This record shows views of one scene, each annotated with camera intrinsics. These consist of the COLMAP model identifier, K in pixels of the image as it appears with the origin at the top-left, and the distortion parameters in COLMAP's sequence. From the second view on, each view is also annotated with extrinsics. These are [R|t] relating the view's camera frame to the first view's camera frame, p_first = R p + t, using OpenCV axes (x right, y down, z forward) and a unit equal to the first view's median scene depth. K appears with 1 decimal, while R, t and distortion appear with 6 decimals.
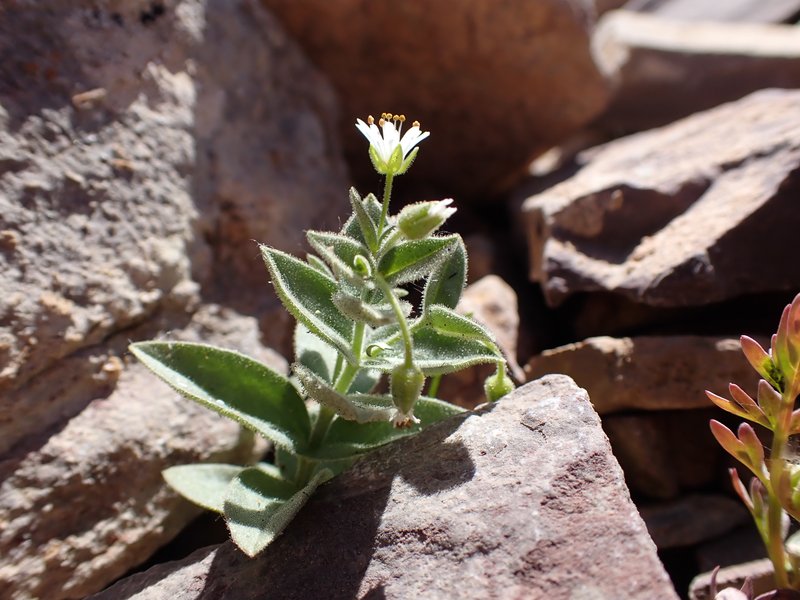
lens RADIAL K [[679.9, 0, 400.0], [0, 679.9, 300.0], [0, 0, 1]] dist [-0.009753, -0.053823]
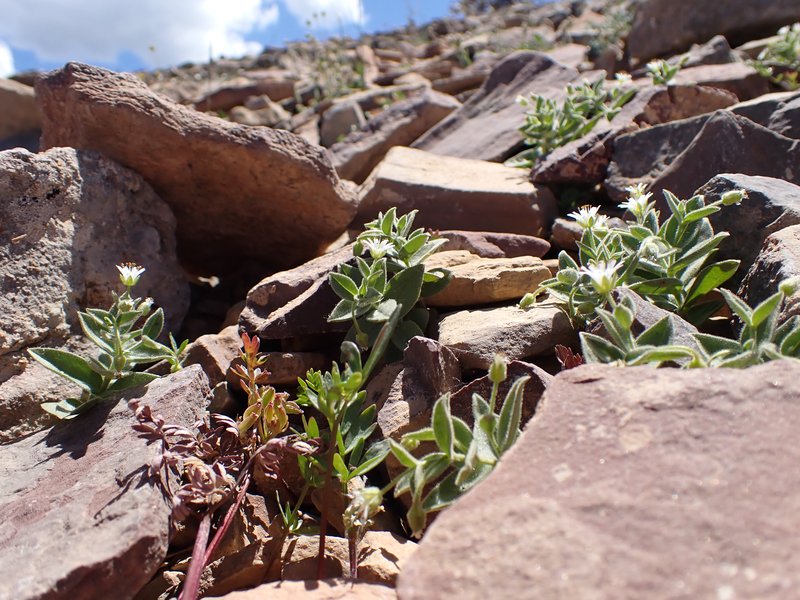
lens RADIAL K [[679.9, 0, 400.0], [0, 679.9, 300.0], [0, 0, 1]] dist [-0.009753, -0.053823]
pose [[0.997843, 0.023198, 0.061412, 0.630181], [-0.019502, 0.998001, -0.060120, 0.006431], [-0.062684, 0.058792, 0.996300, -1.218461]]
